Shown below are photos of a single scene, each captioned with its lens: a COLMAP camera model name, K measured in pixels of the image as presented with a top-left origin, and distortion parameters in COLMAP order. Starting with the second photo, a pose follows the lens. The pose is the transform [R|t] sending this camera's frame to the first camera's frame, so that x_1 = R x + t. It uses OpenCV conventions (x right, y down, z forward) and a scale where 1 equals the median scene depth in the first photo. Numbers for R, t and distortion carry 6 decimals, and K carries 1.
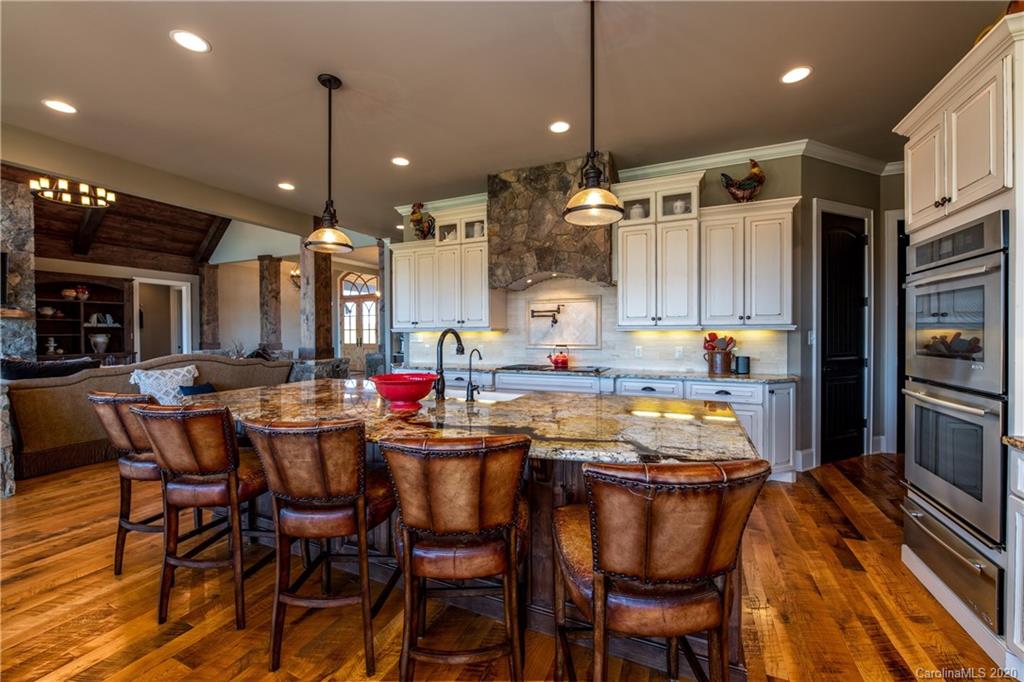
lens RADIAL K [[404.9, 0, 513.8], [0, 404.9, 335.5], [0, 0, 1]] dist [-0.006027, -0.000211]
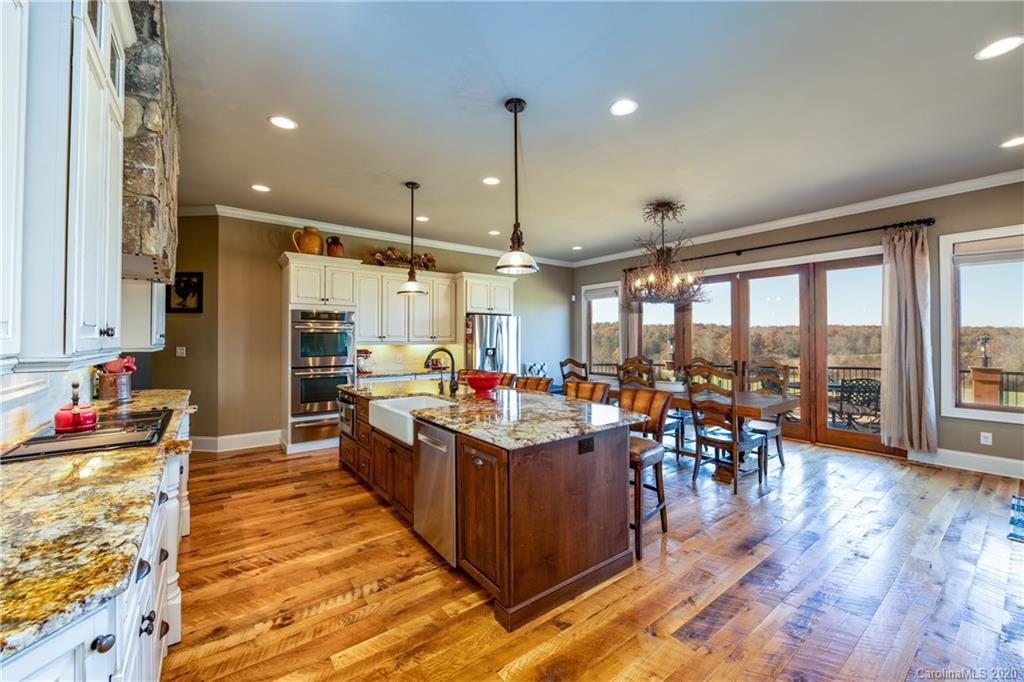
lens RADIAL K [[404.4, 0, 516.8], [0, 404.4, 332.6], [0, 0, 1]] dist [-0.001330, -0.000032]
pose [[-0.880554, 0.011220, 0.473813, -0.620688], [0.006943, 0.999918, -0.010775, -0.031033], [-0.473895, -0.006198, -0.880560, 1.257610]]
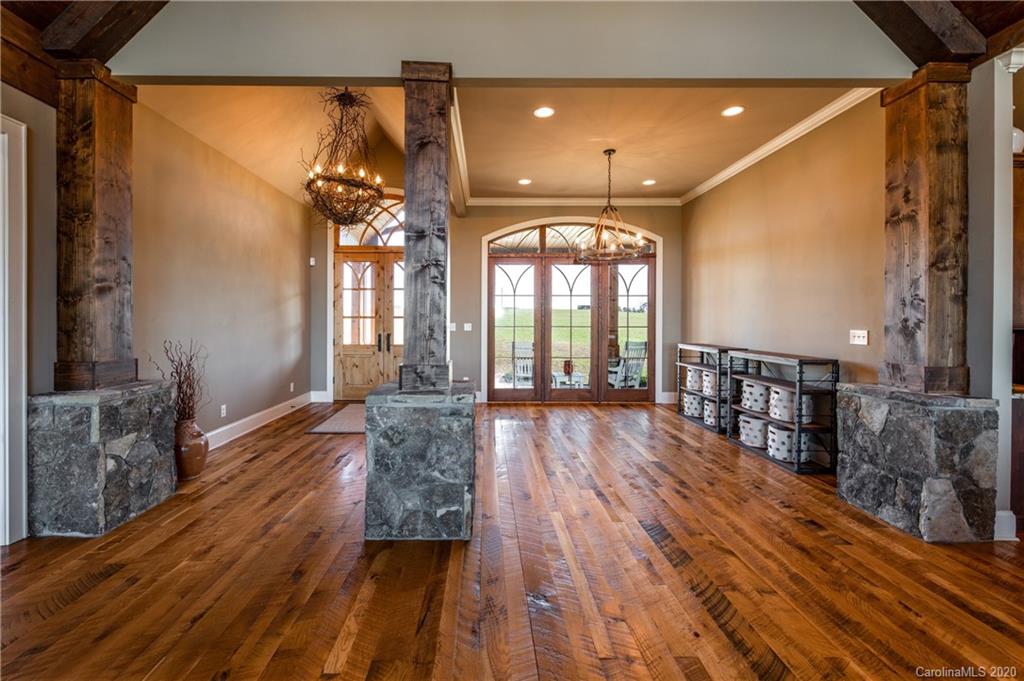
lens RADIAL K [[413.2, 0, 489.2], [0, 413.2, 320.3], [0, 0, 1]] dist [-0.001313, -0.000127]
pose [[0.910972, 0.004903, 0.412440, -1.538943], [-0.002881, 0.999981, -0.005524, -0.022874], [-0.412459, 0.003844, 0.910968, 1.548567]]
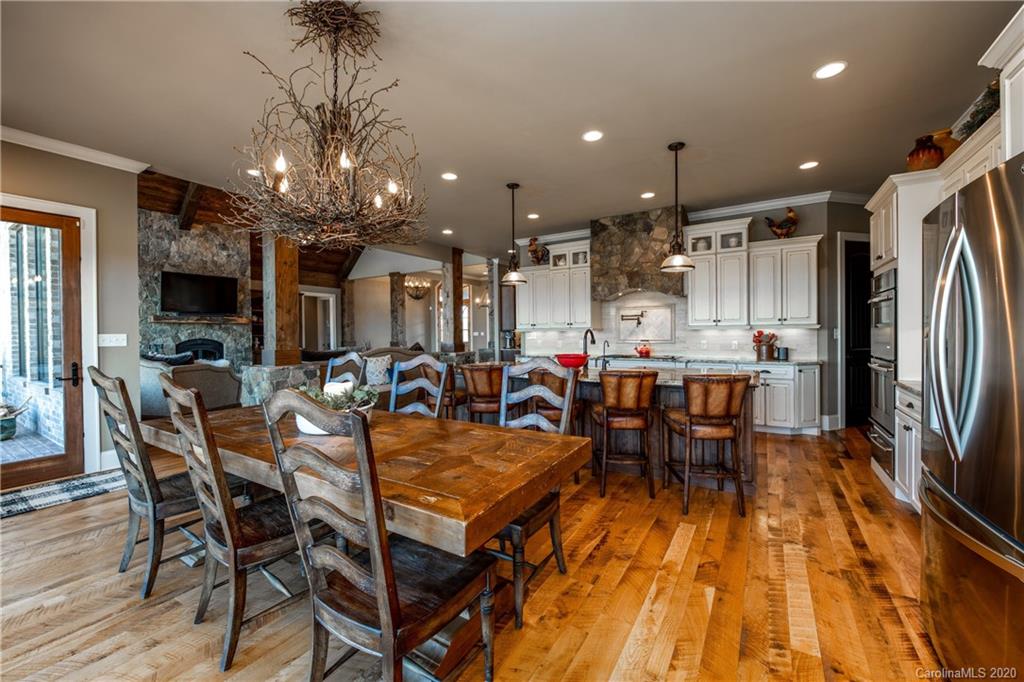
lens RADIAL K [[404.9, 0, 513.8], [0, 404.9, 335.5], [0, 0, 1]] dist [-0.006027, -0.000211]
pose [[0.989908, -0.005285, -0.141615, -0.139026], [0.005391, 0.999985, 0.000362, 0.004760], [0.141611, -0.001122, 0.989922, -0.462159]]
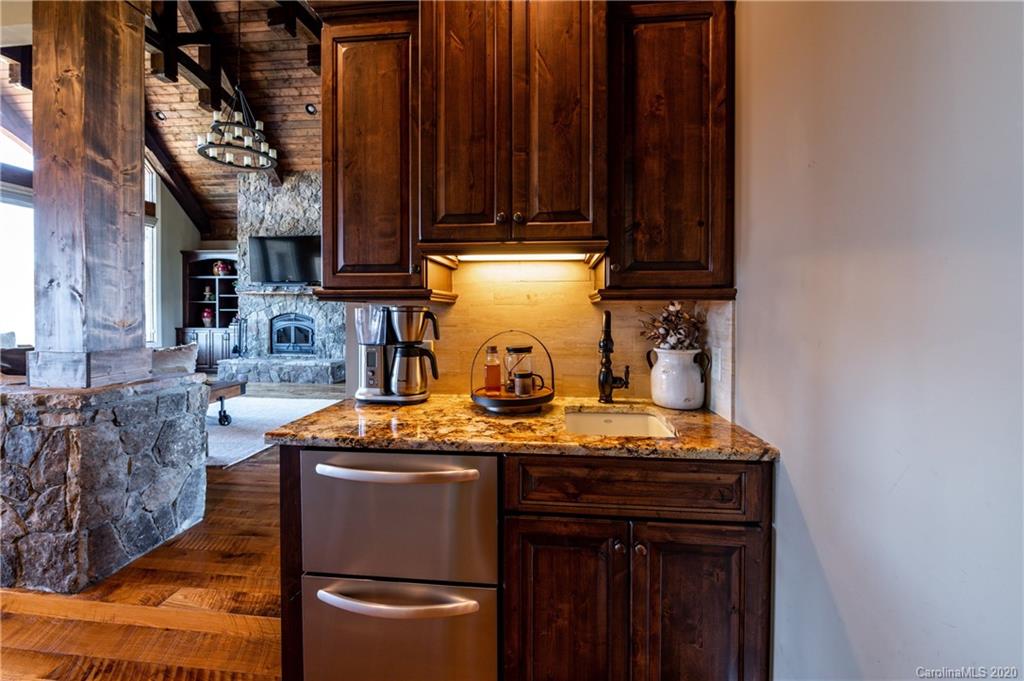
lens RADIAL K [[408.5, 0, 512.8], [0, 408.5, 313.3], [0, 0, 1]] dist [0.000723, 0.000017]
pose [[0.314809, 0.011435, -0.949086, -0.054973], [-0.011377, 0.999901, 0.008273, -0.012886], [0.949087, 0.008194, 0.314908, 1.834536]]
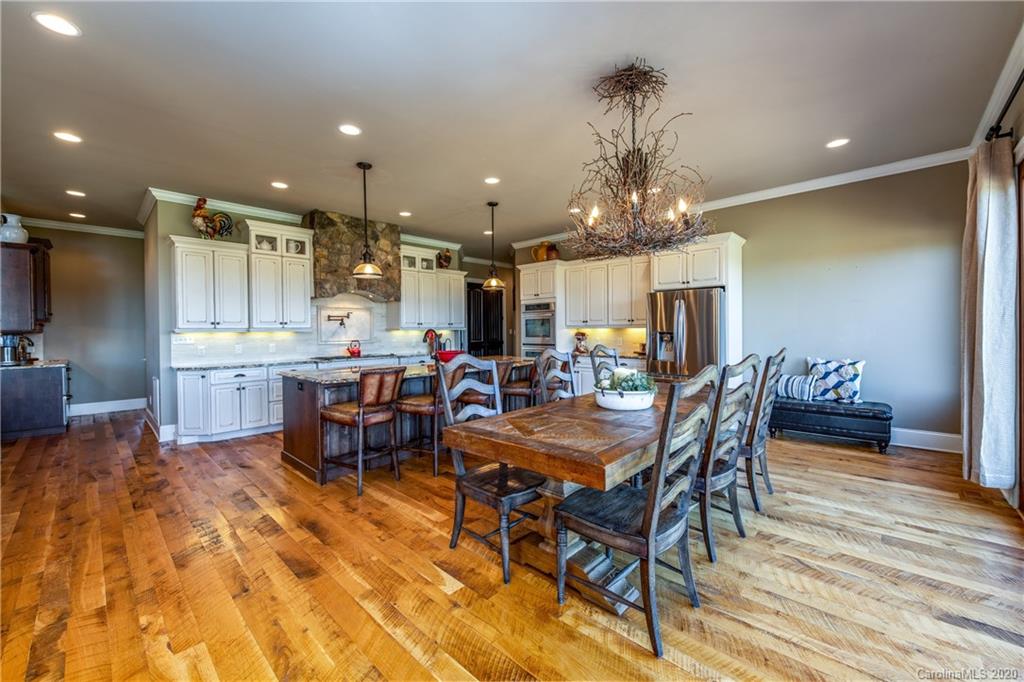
lens RADIAL K [[404.9, 0, 513.8], [0, 404.9, 335.5], [0, 0, 1]] dist [-0.006027, -0.000211]
pose [[0.330985, -0.013457, 0.943540, -1.131203], [0.016434, 0.999829, 0.008495, 0.003044], [-0.943493, 0.012694, 0.331150, -0.012441]]
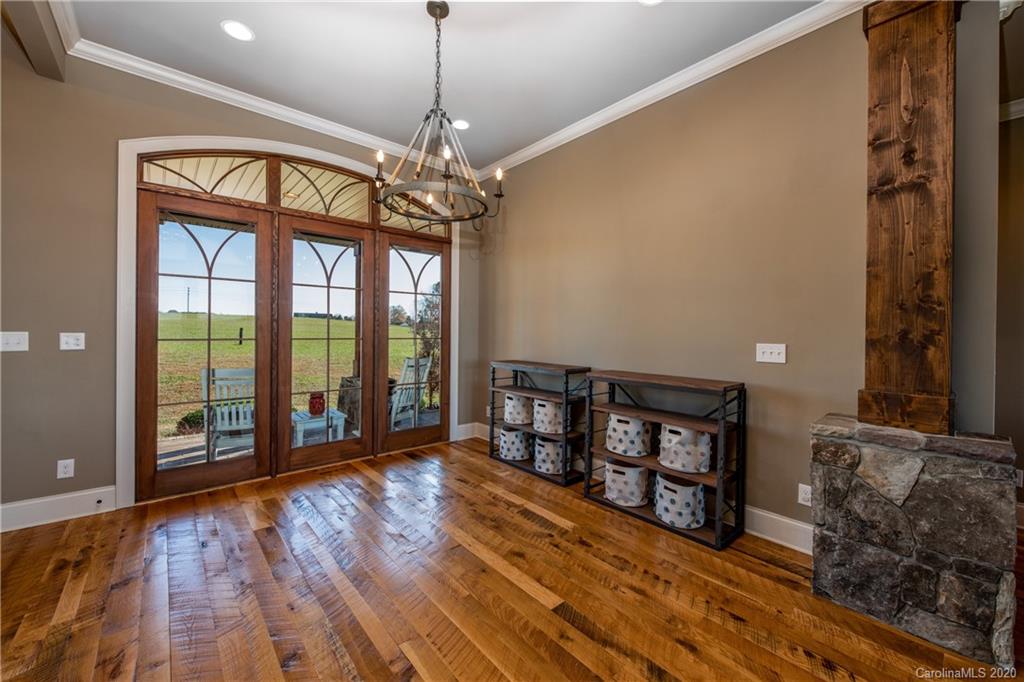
lens RADIAL K [[399.9, 0, 515.7], [0, 399.9, 334.0], [0, 0, 1]] dist [-0.001564, -0.000163]
pose [[0.415821, 0.000975, 0.909446, -1.239845], [-0.006388, 0.999978, 0.001849, -0.023975], [-0.909424, -0.006578, 0.415818, 2.117583]]
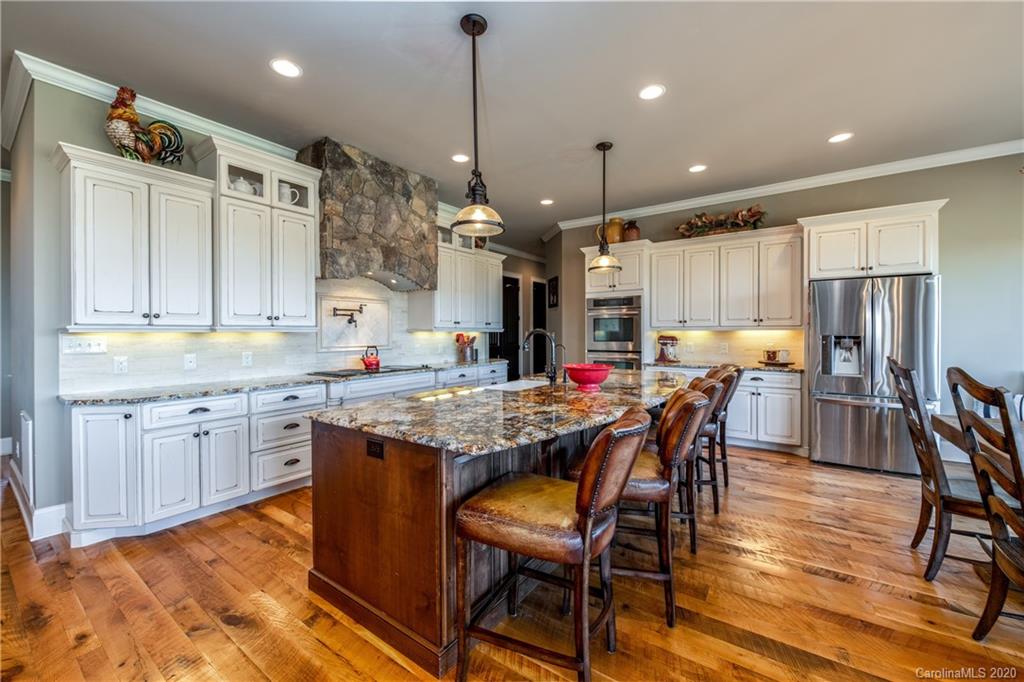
lens RADIAL K [[404.4, 0, 513.6], [0, 404.4, 335.8], [0, 0, 1]] dist [-0.008481, -0.000587]
pose [[0.193608, -0.004172, 0.981070, -0.822676], [0.011271, 0.999934, 0.002028, 0.000456], [-0.981014, 0.010665, 0.193643, 0.511672]]
